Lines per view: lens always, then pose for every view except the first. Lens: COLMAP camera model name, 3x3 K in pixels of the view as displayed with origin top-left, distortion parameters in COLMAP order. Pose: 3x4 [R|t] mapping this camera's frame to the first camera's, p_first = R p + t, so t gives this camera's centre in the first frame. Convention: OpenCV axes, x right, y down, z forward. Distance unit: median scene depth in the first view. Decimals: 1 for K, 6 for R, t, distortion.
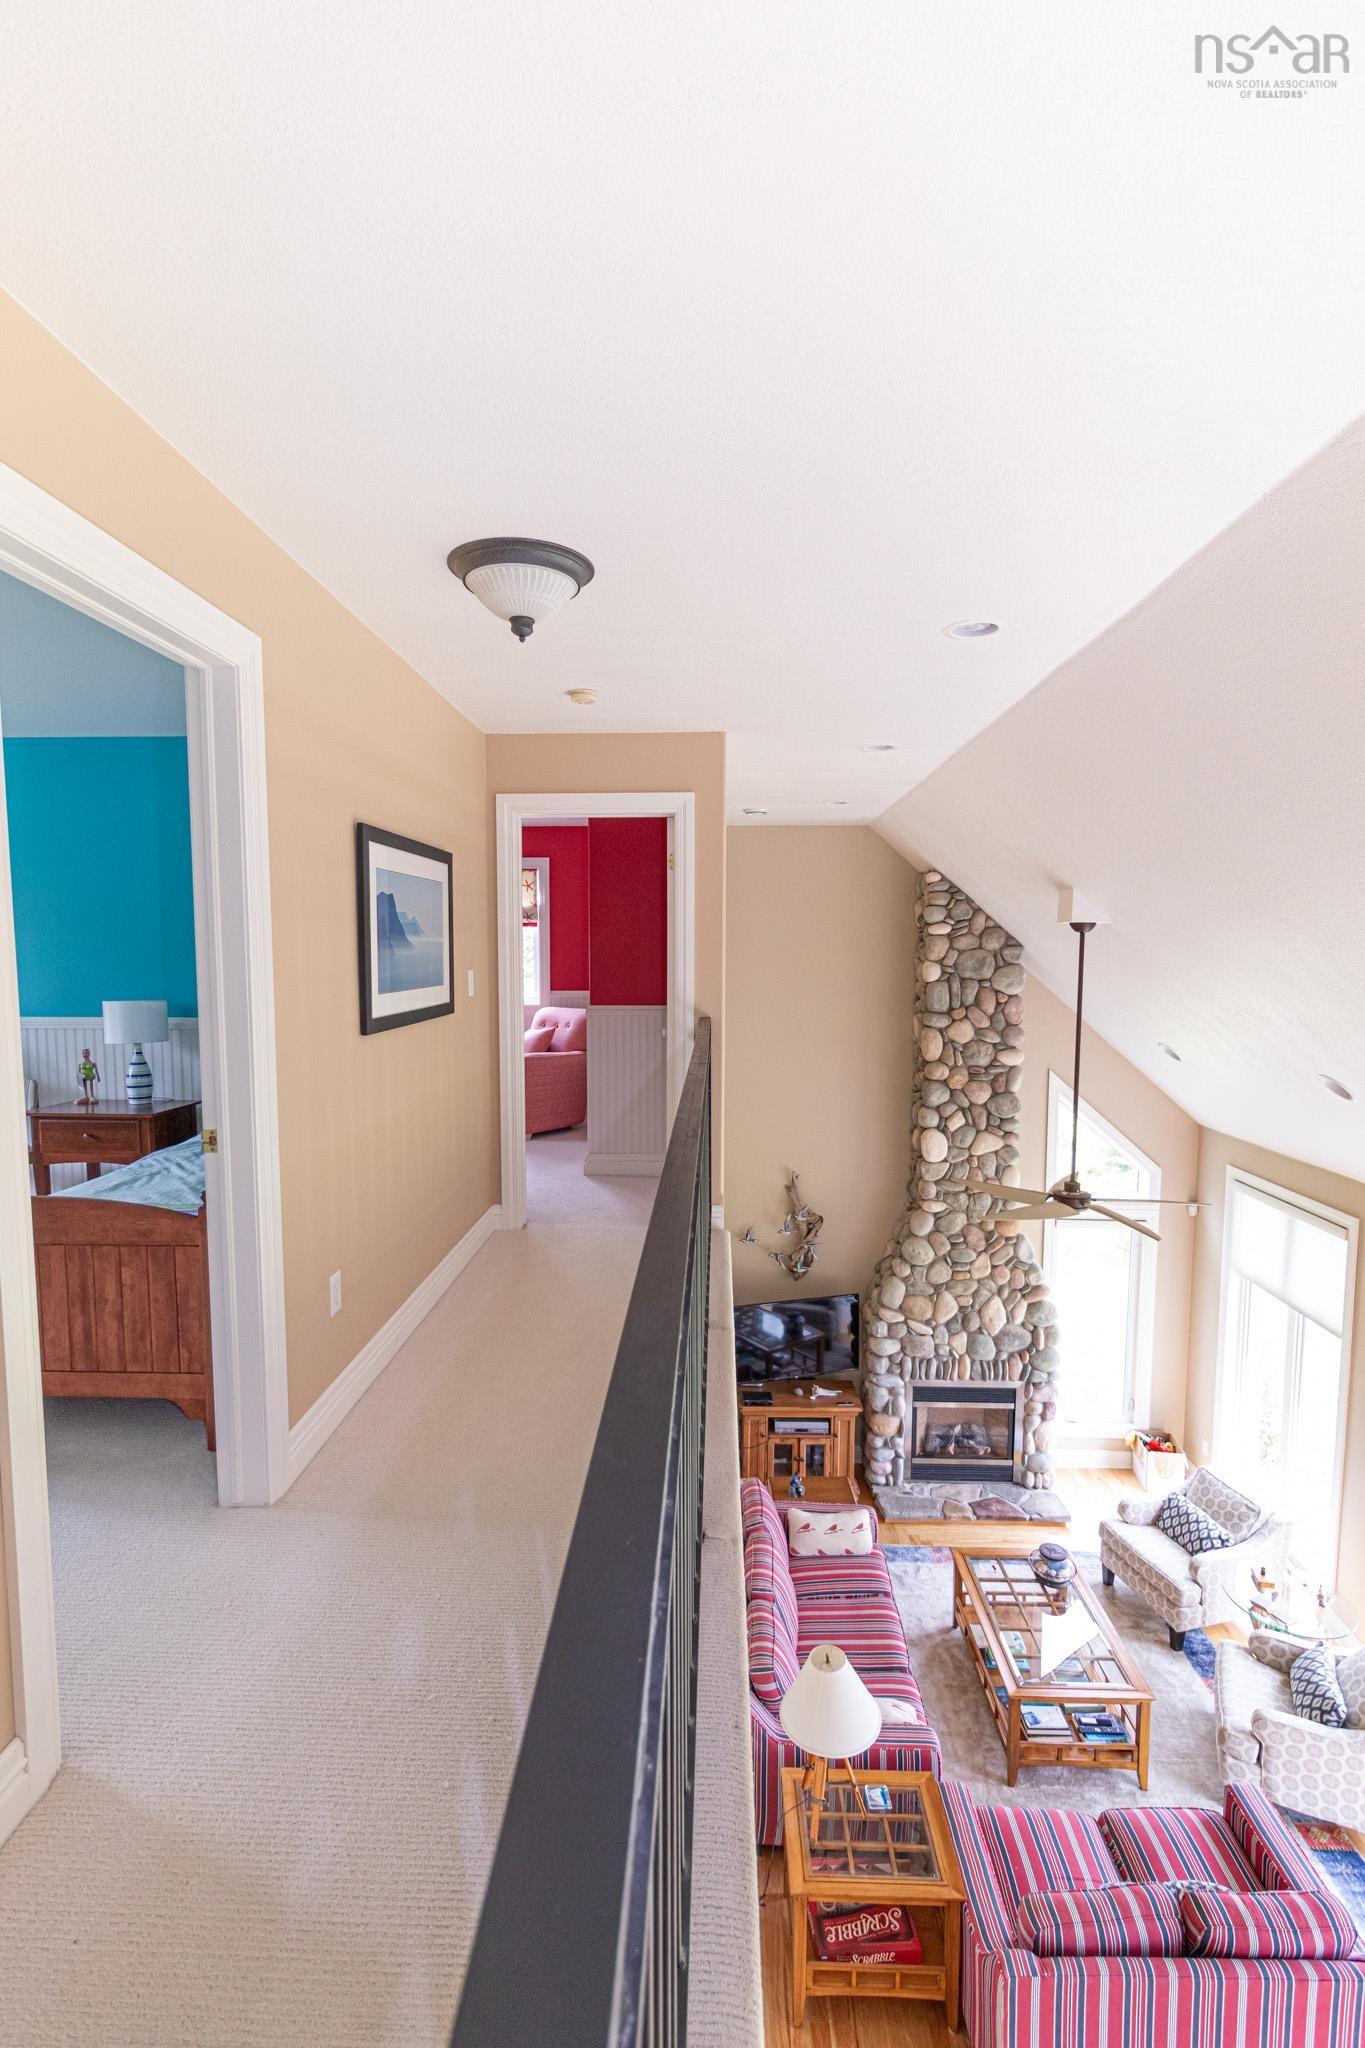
lens RADIAL K [[965.6, 0, 686.4], [0, 965.6, 1038.7], [0, 0, 1]] dist [0.005255, -0.000009]
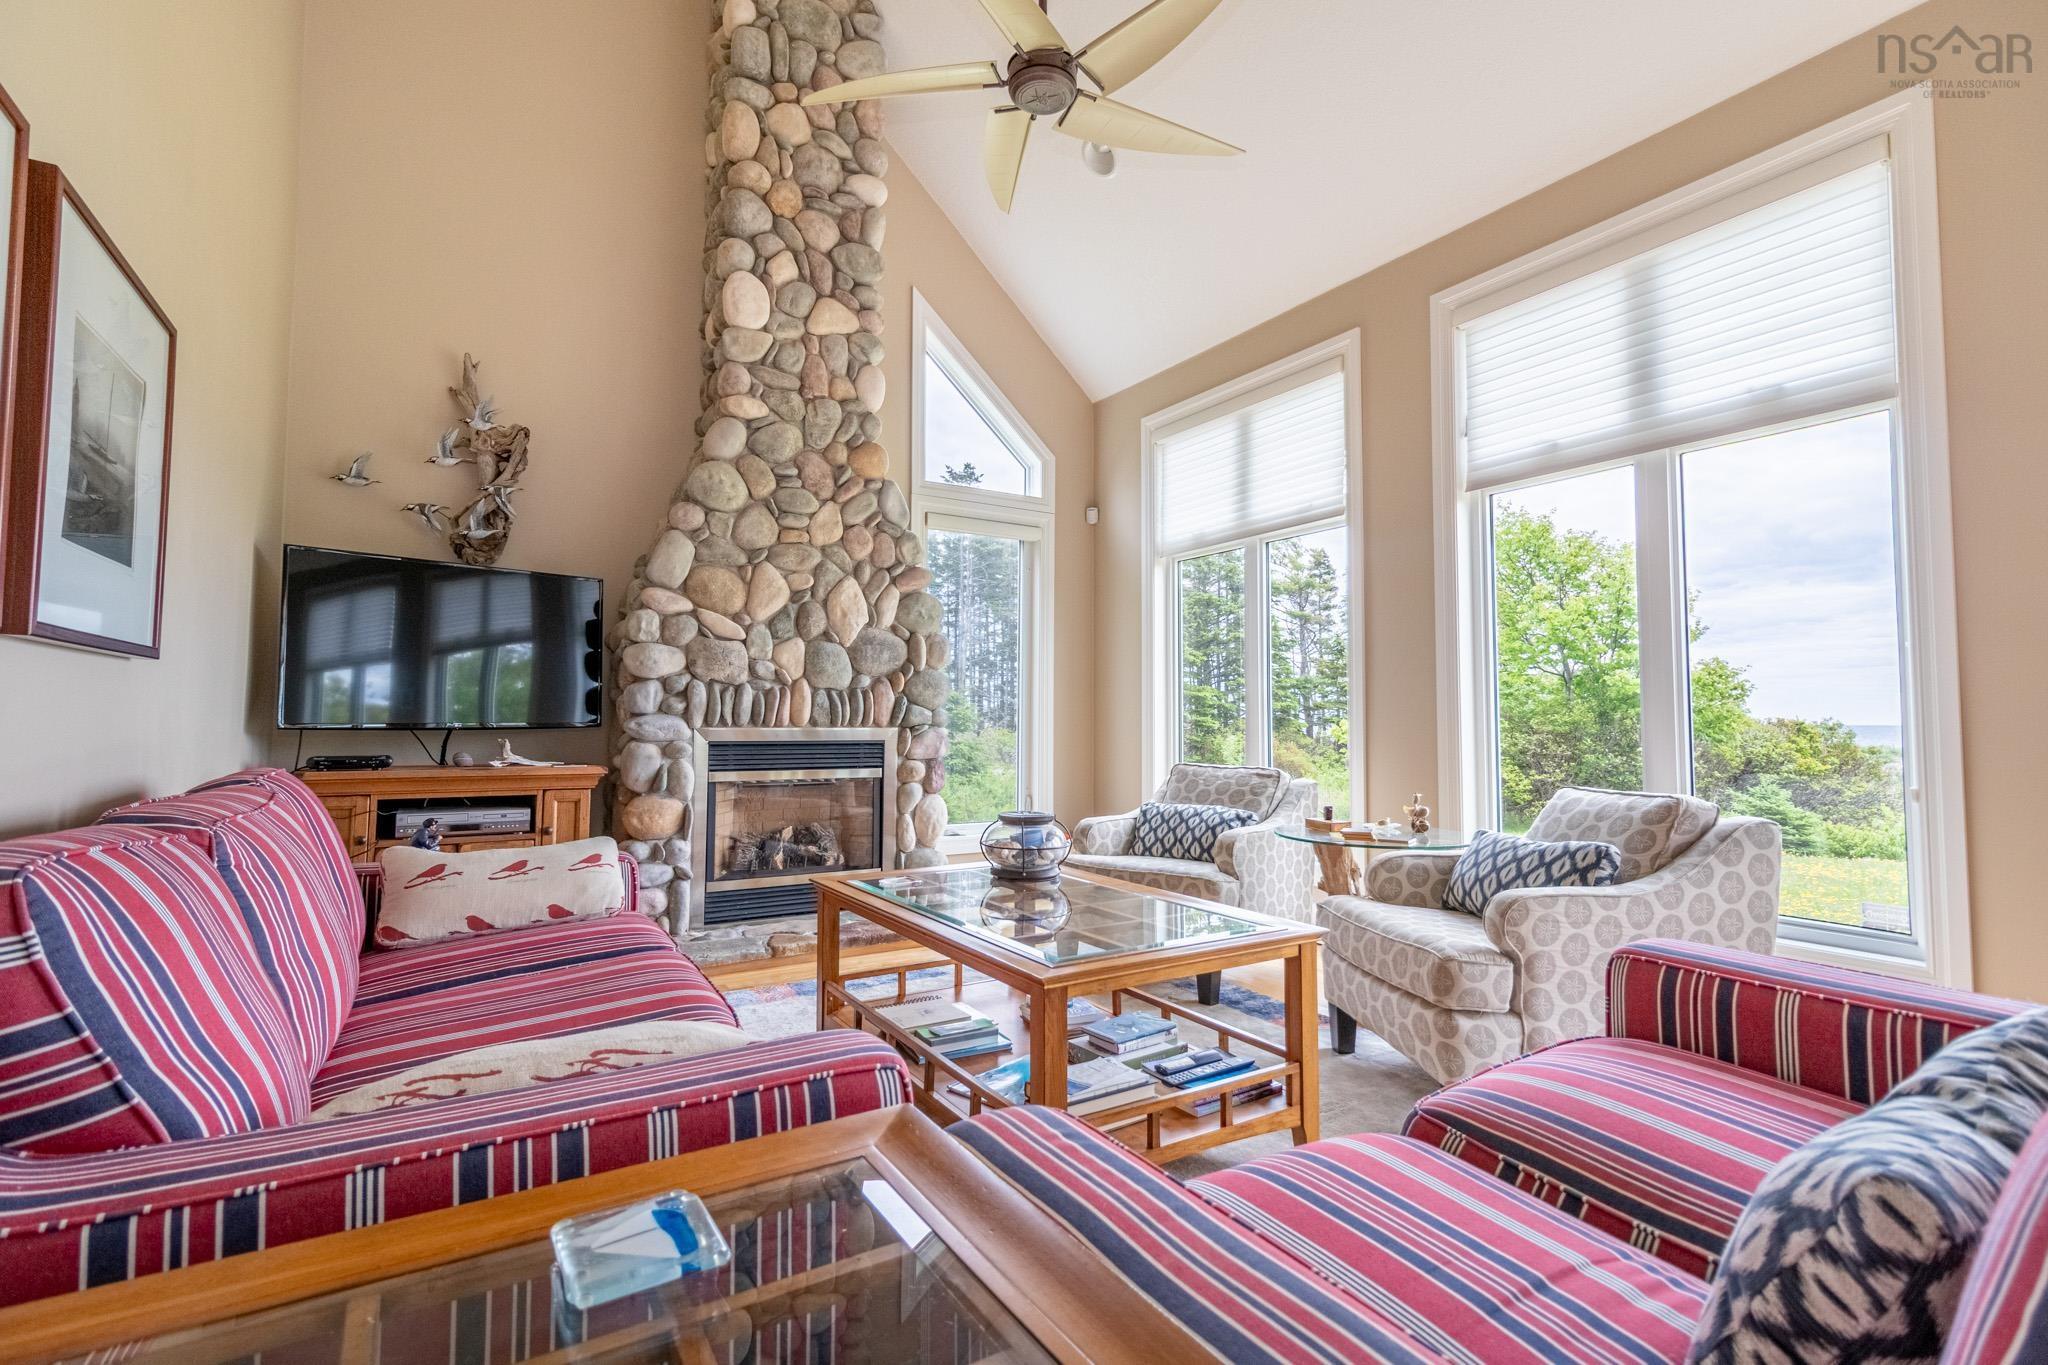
lens RADIAL K [[944.7, 0, 1030.2], [0, 944.7, 671.5], [0, 0, 1]] dist [0.002297, 0.001307]
pose [[0.832753, 0.031669, 0.552738, 0.093989], [0.047781, 0.990527, -0.128739, 0.410863], [-0.551579, 0.133618, 0.823351, 0.475898]]
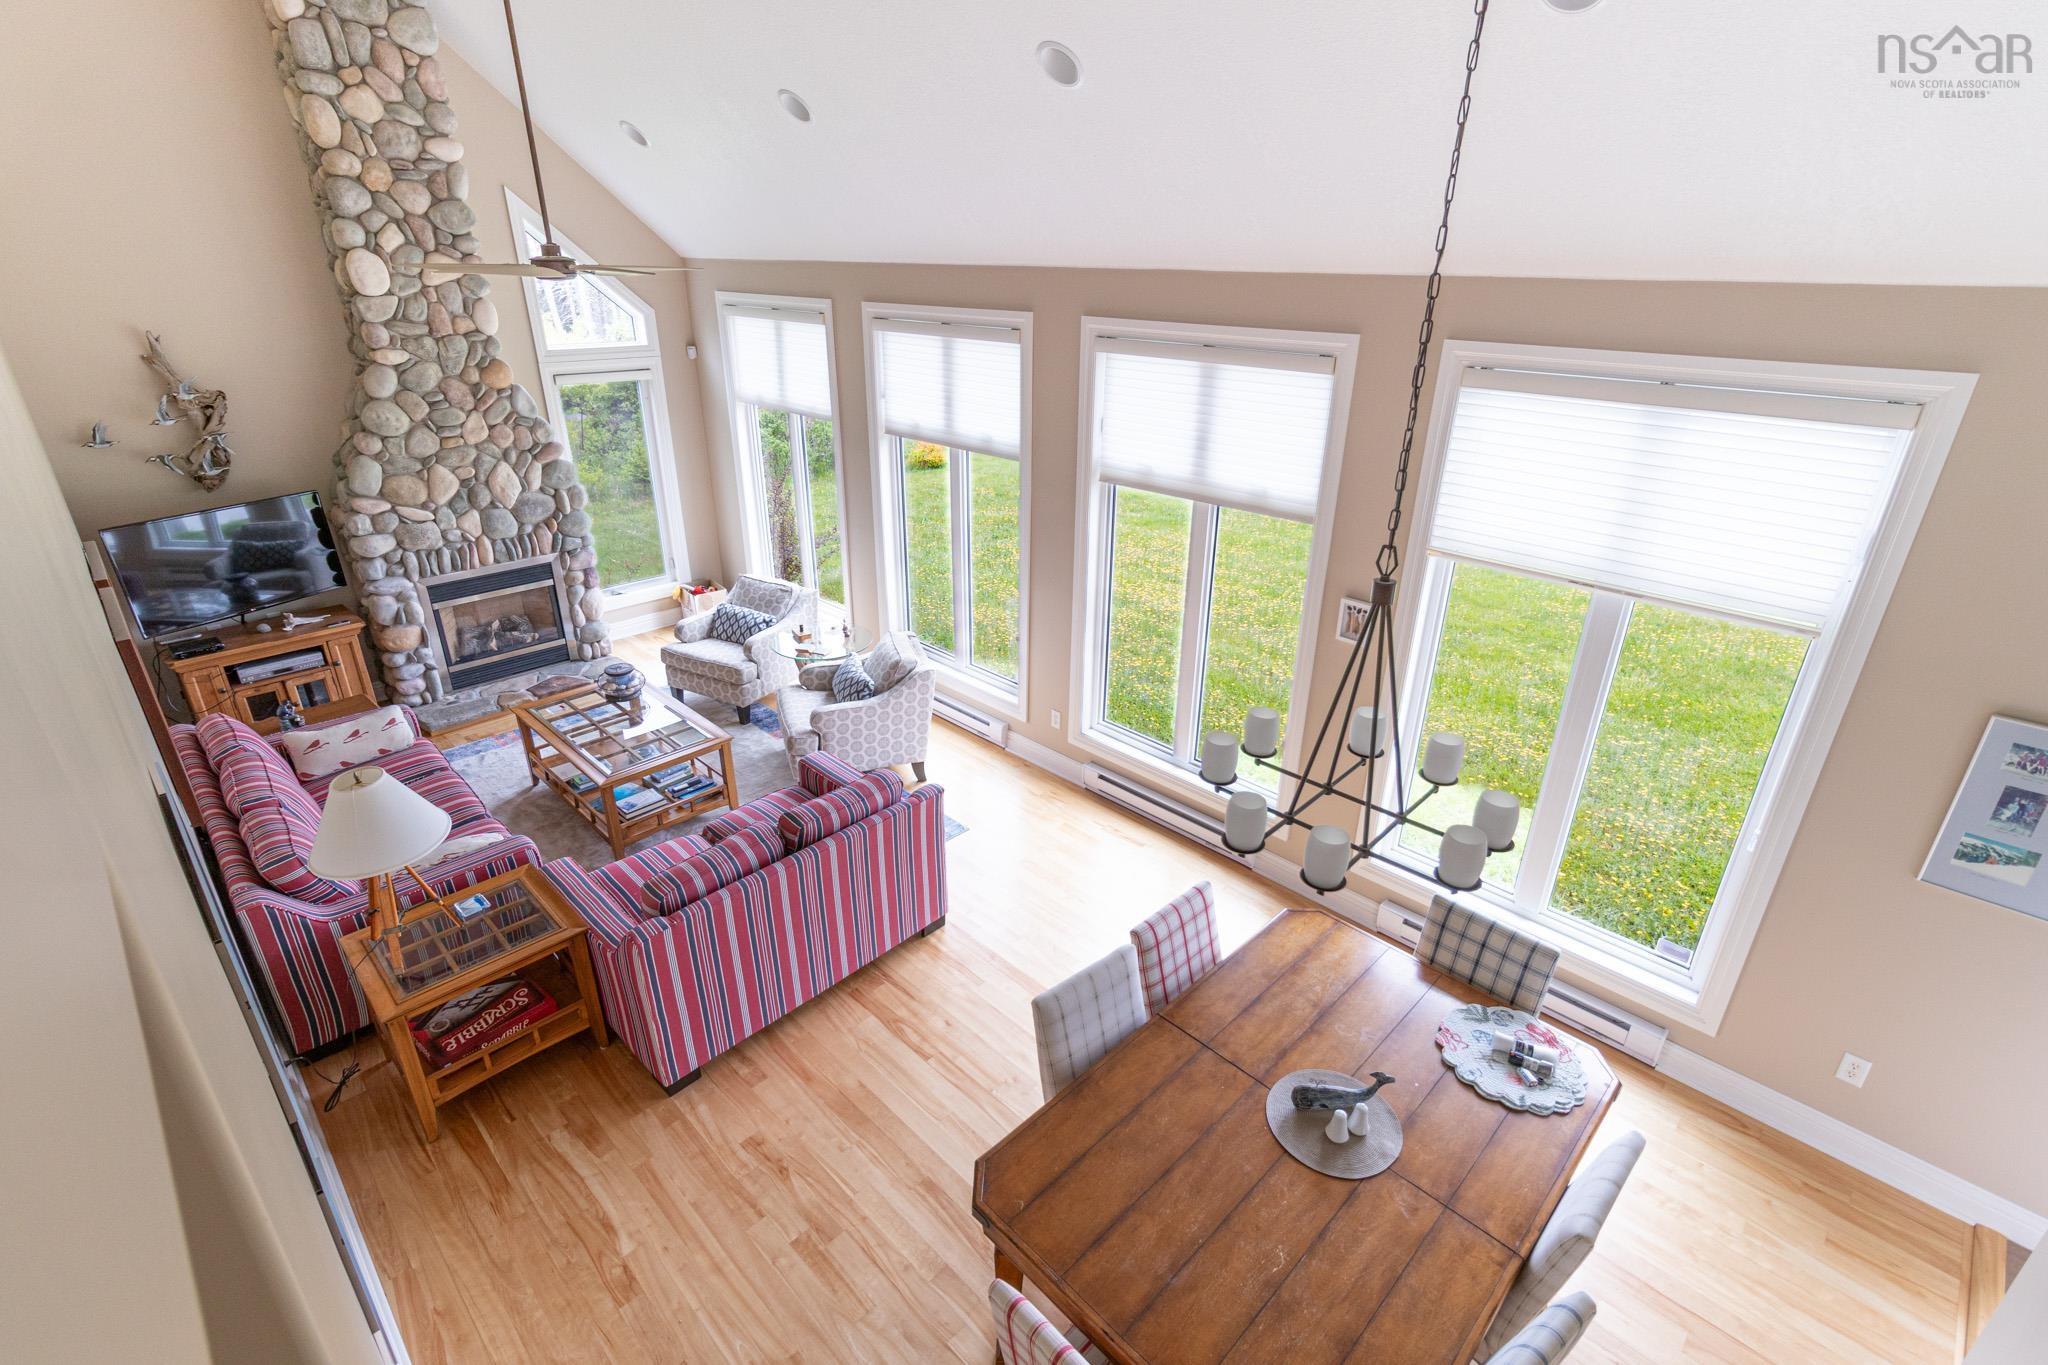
lens RADIAL K [[944.7, 0, 1030.2], [0, 944.7, 671.5], [0, 0, 1]] dist [0.002297, 0.001307]
pose [[0.678383, -0.290994, 0.674625, 0.012358], [0.056560, 0.936181, 0.346939, 0.177364], [-0.732528, -0.197200, 0.651548, 0.056825]]
